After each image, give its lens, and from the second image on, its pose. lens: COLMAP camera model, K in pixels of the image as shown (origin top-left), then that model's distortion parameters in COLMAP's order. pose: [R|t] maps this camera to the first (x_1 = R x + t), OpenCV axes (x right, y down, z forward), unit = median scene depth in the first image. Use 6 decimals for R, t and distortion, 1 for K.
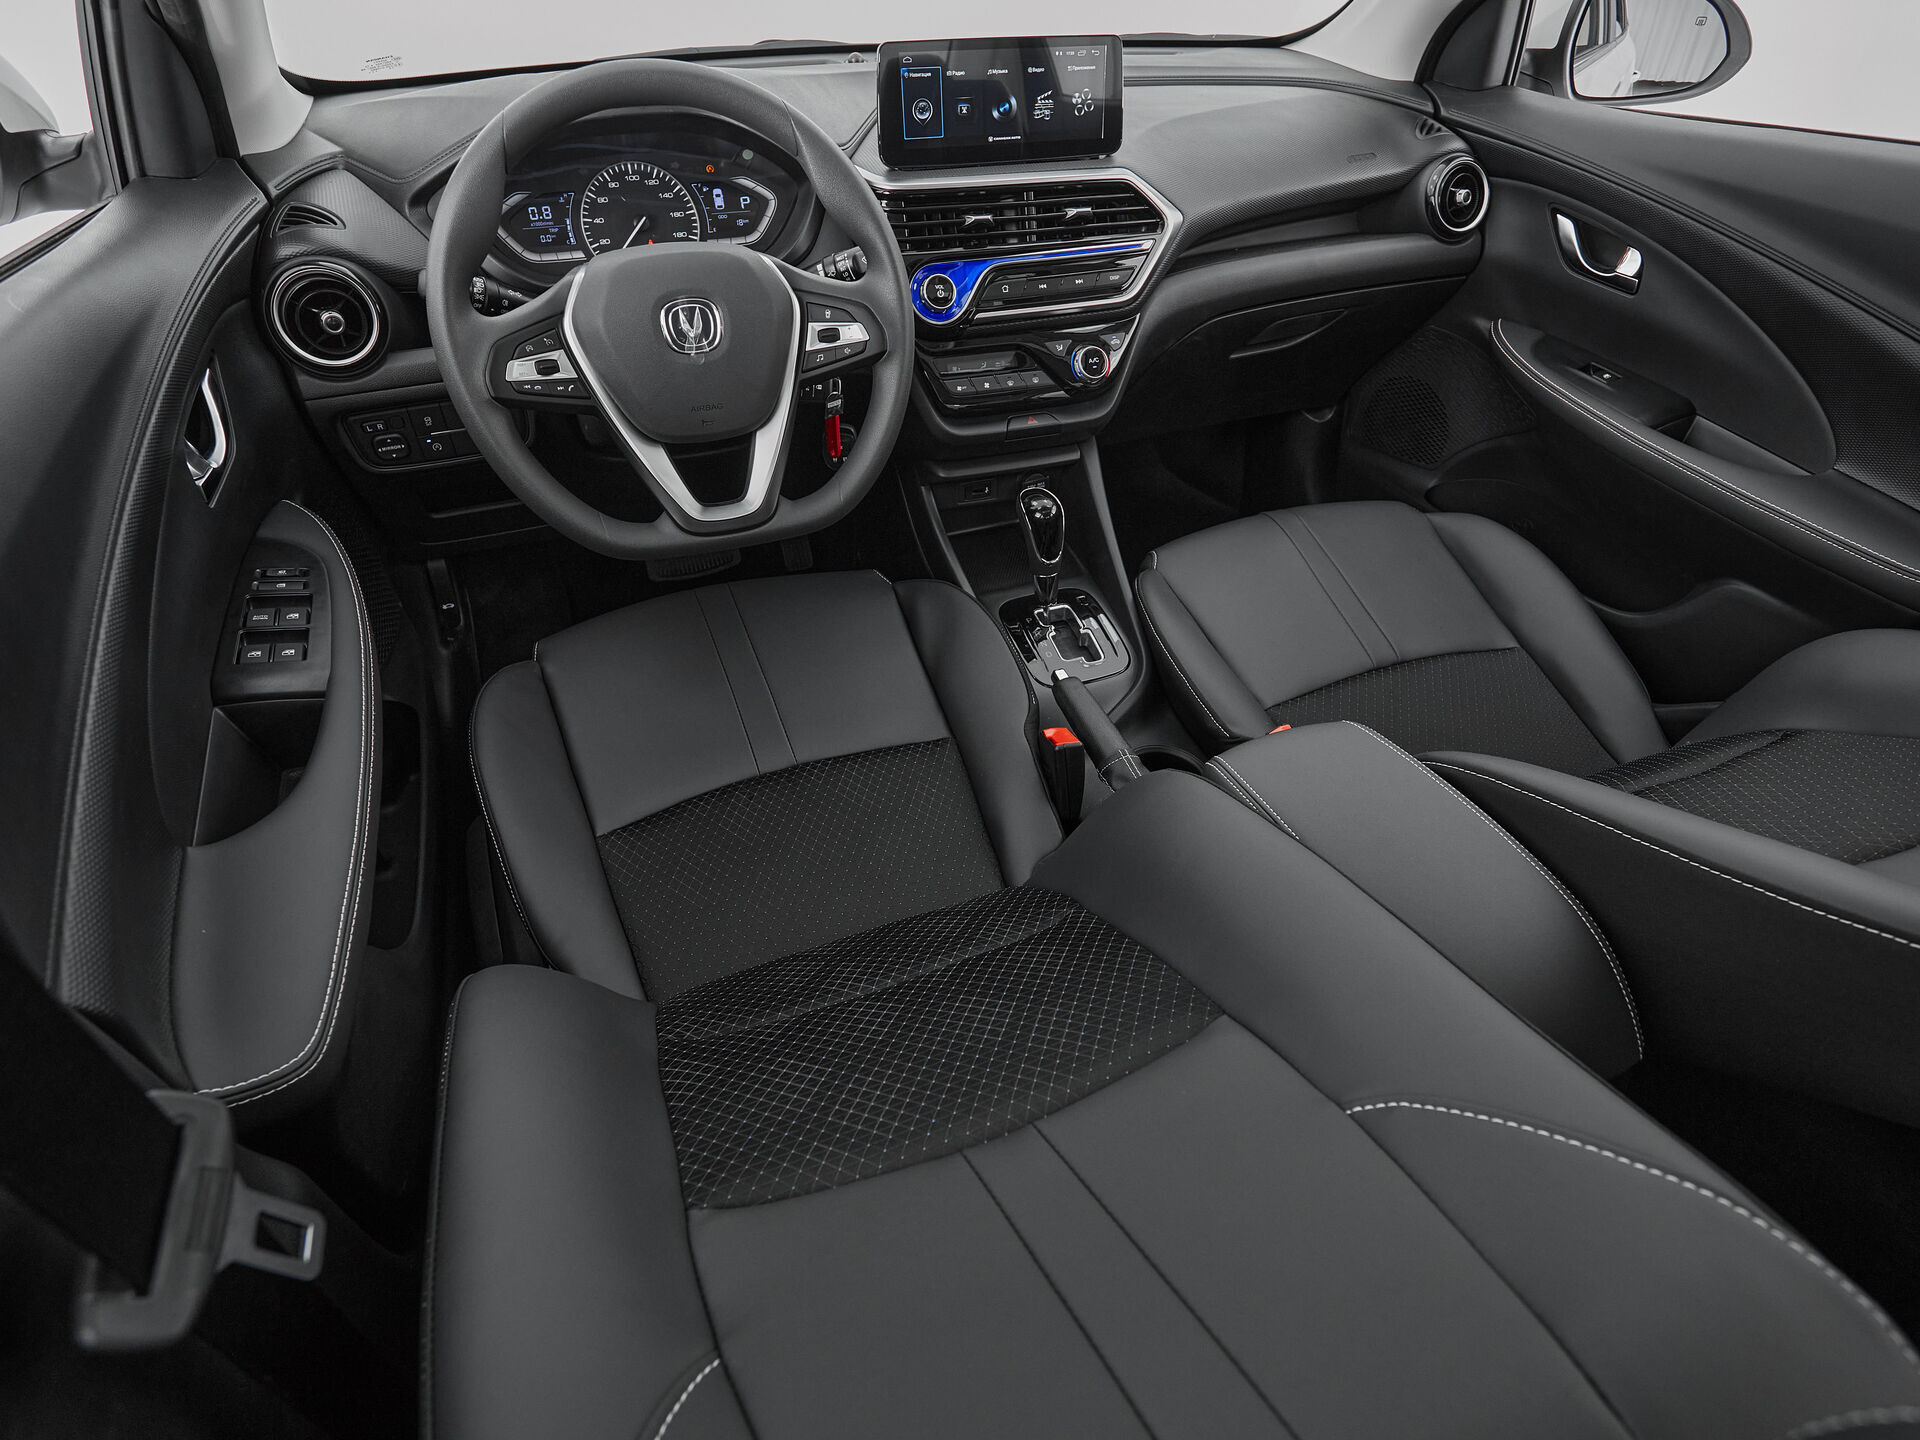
lens RADIAL K [[1053.3, 0, 968.5], [0, 1053.3, 709.4], [0, 0, 1]] dist [-0.002765, -0.000851]
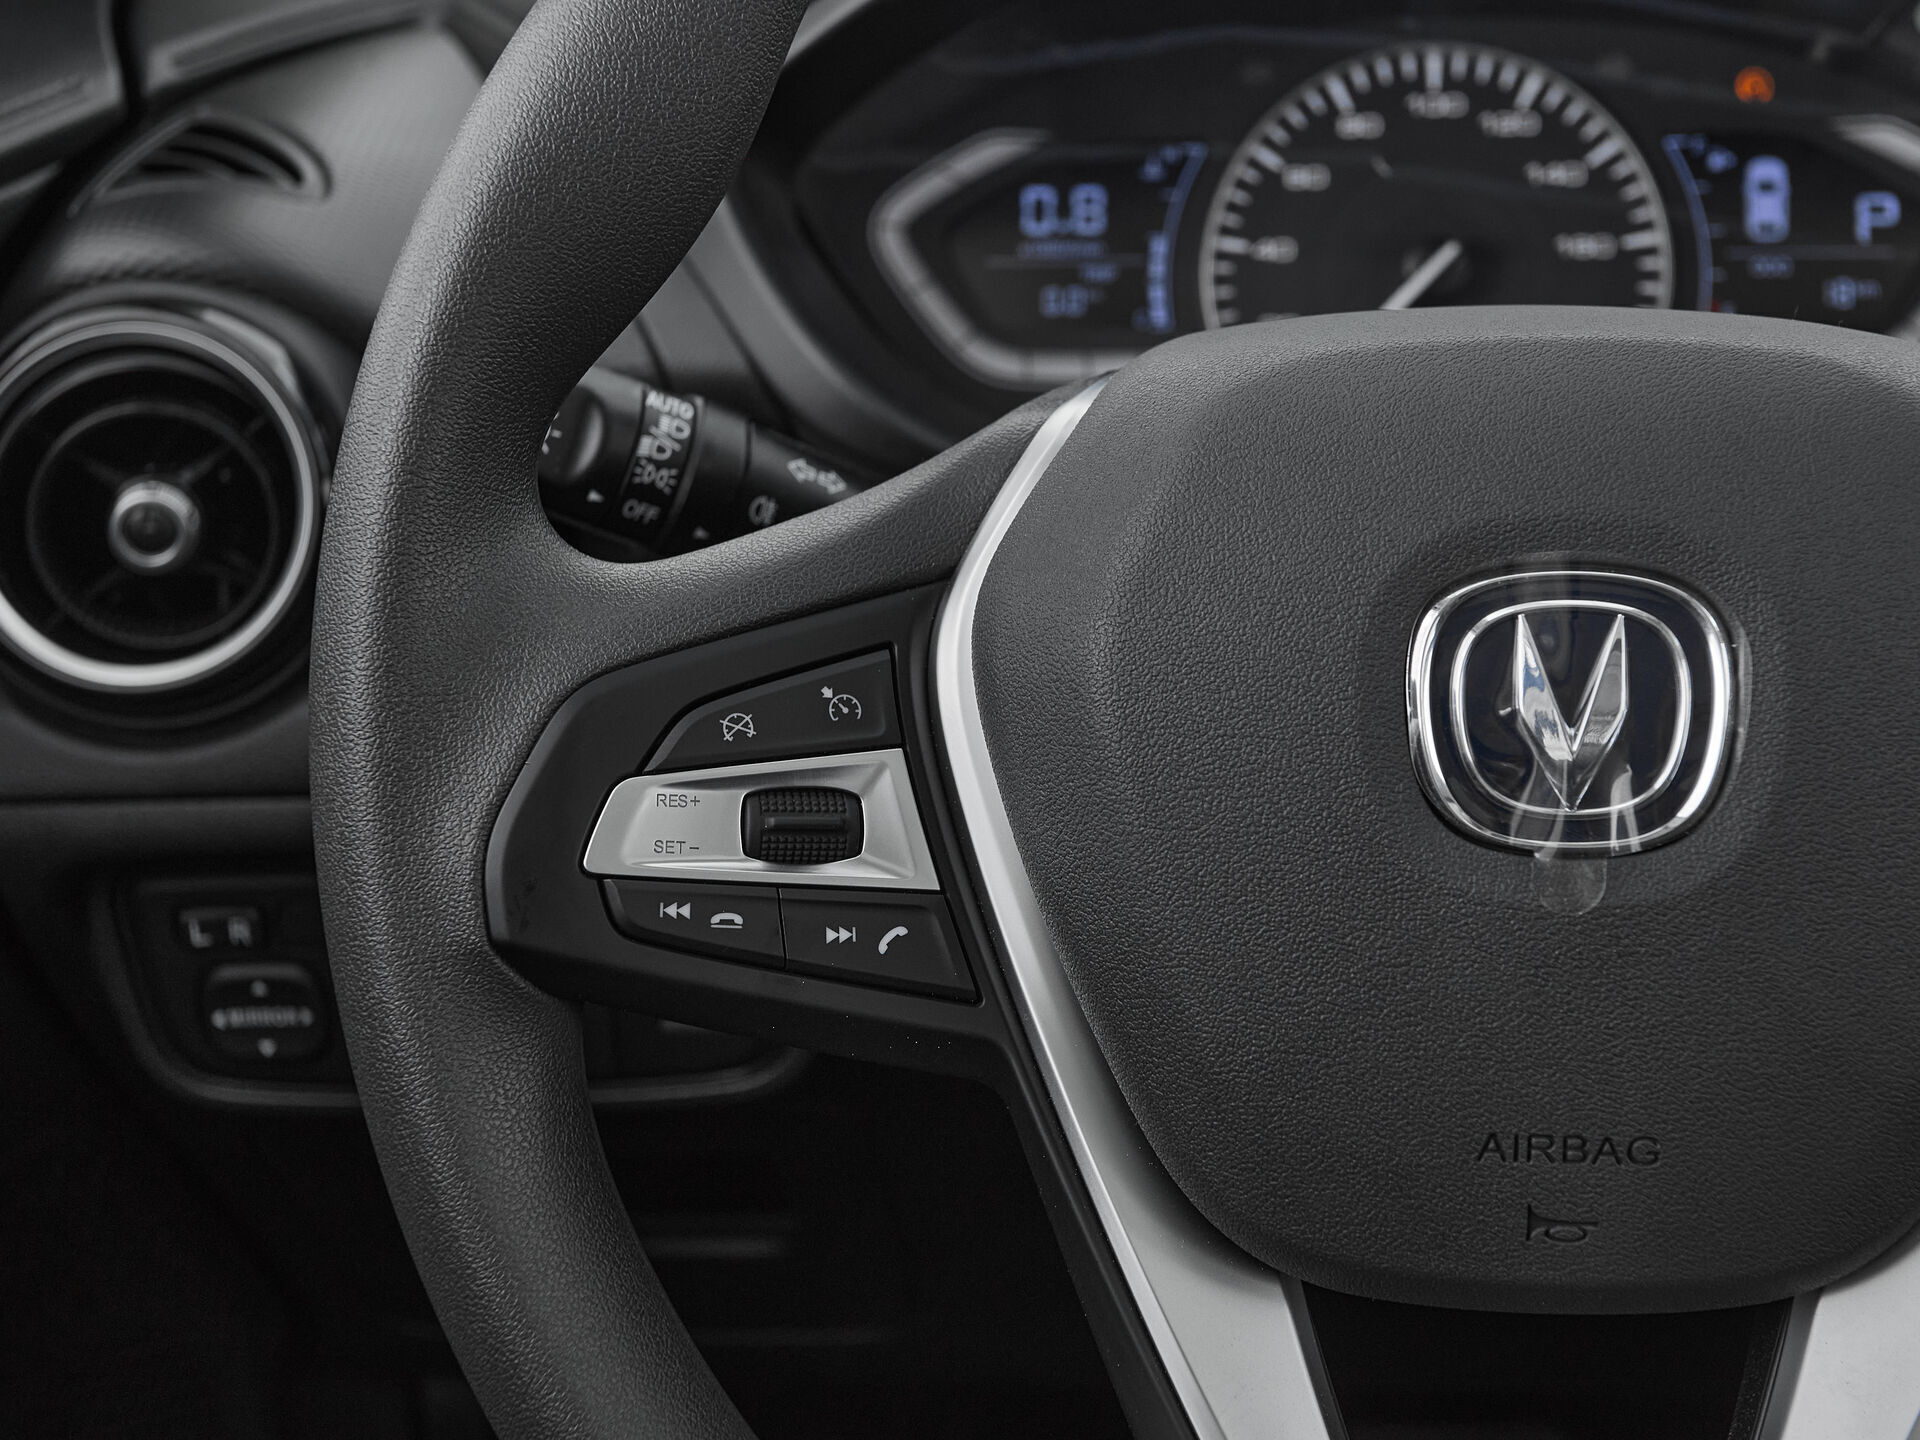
lens RADIAL K [[2806.5, 0, 960.0], [0, 2806.5, 720.0], [0, 0, 1]] dist [0.010764, 0.030045]
pose [[0.896600, 0.113545, -0.428038, -0.120141], [-0.242127, 0.934994, -0.259153, -0.169743], [0.370787, 0.335996, 0.865808, 0.435416]]
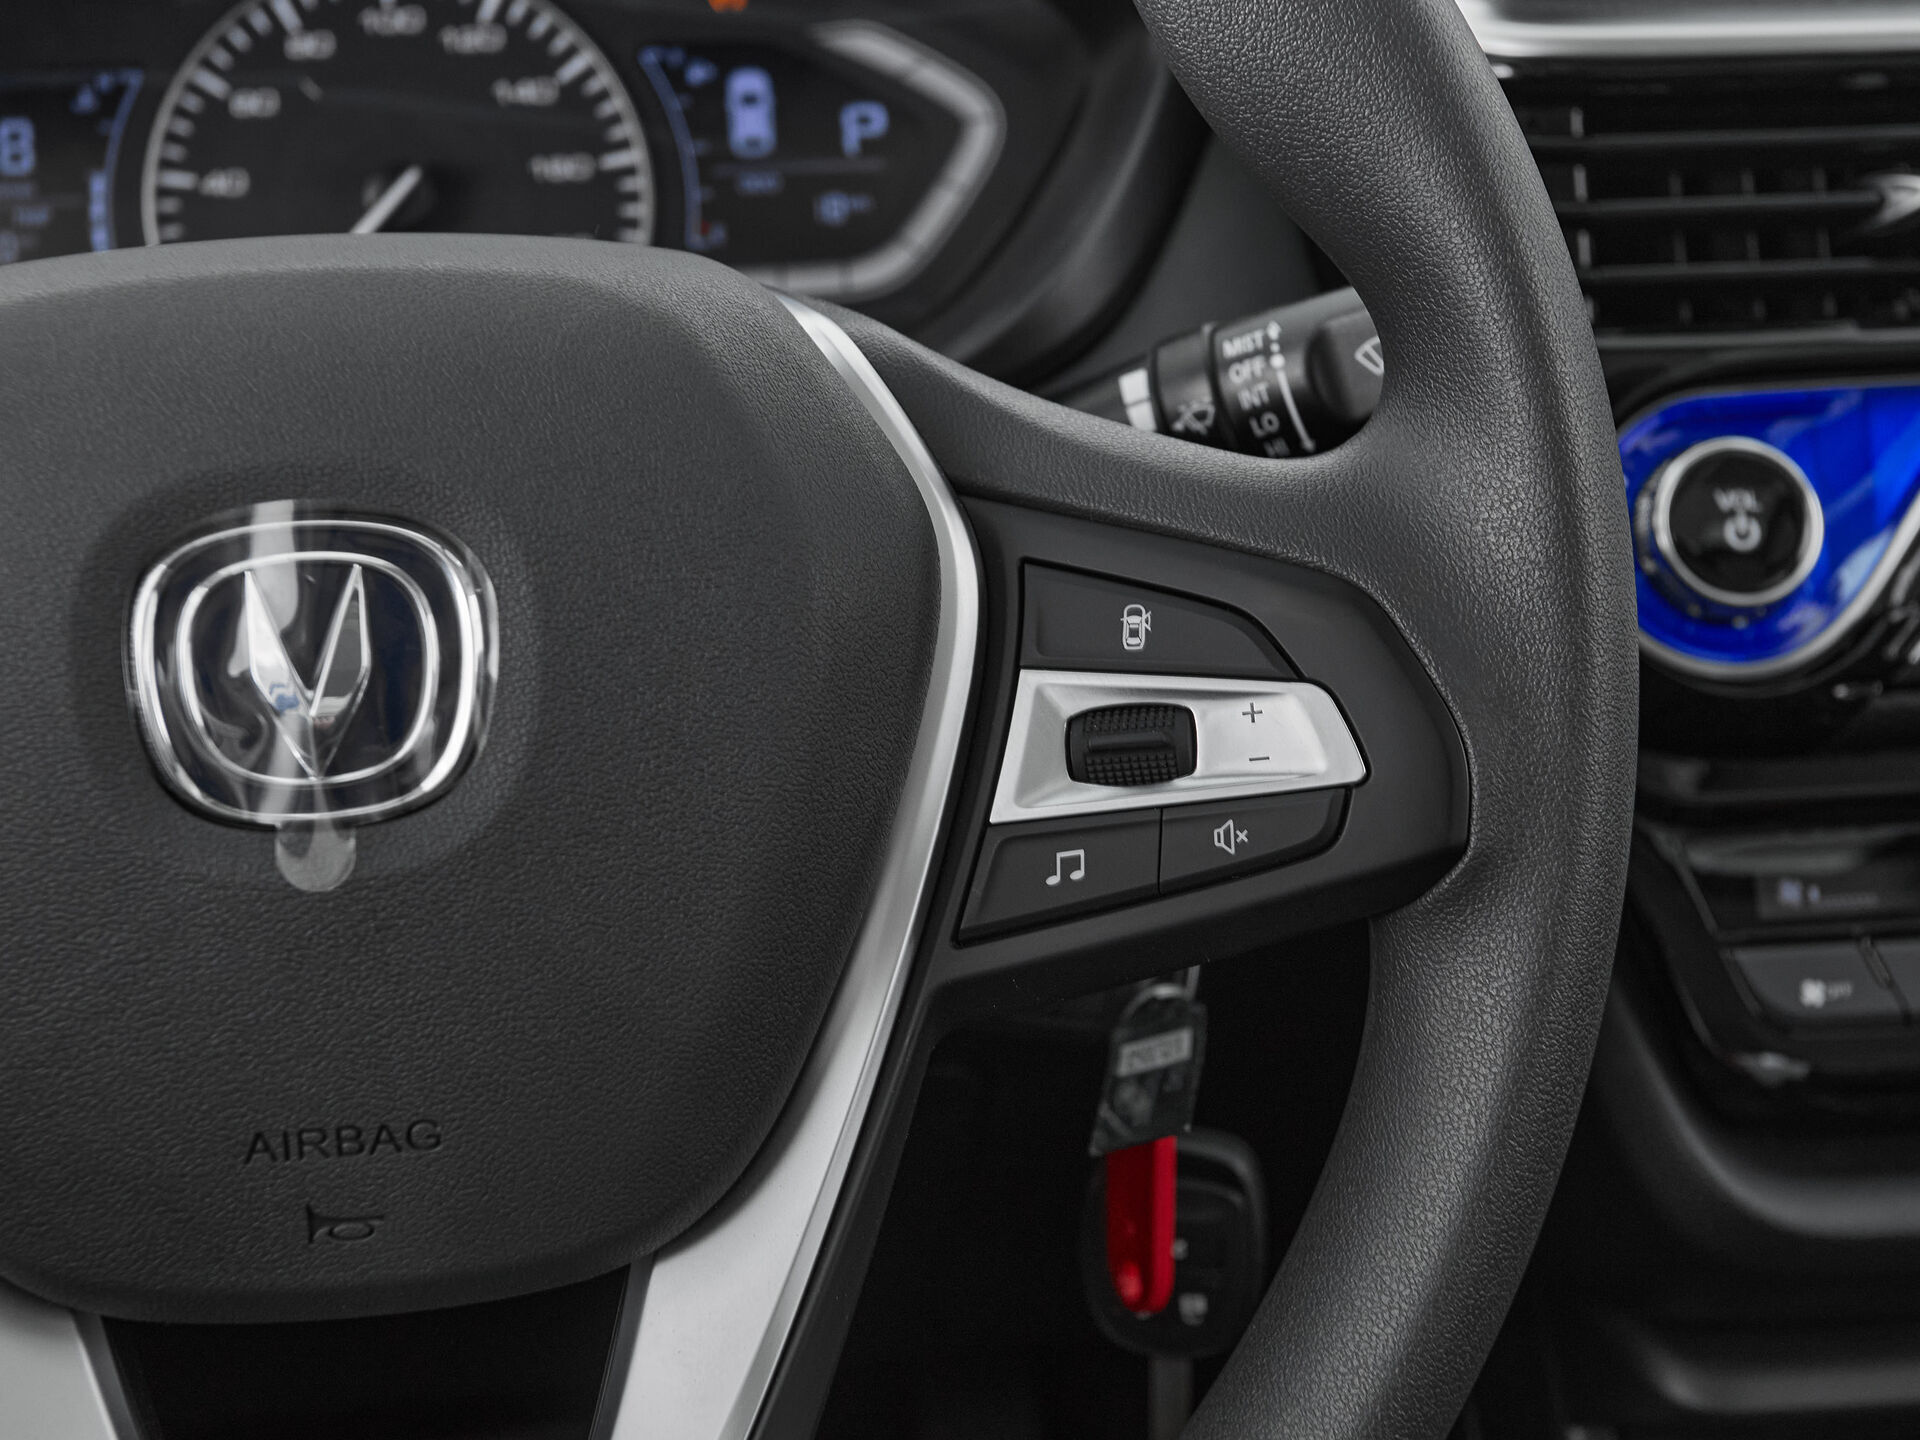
lens RADIAL K [[3006.6, 0, 956.8], [0, 3006.6, 747.9], [0, 0, 1]] dist [-0.018900, -0.068497]
pose [[0.974904, 0.051373, -0.216615, -0.046453], [-0.112271, 0.953672, -0.279115, -0.184431], [0.192241, 0.296430, 0.935507, 0.460870]]
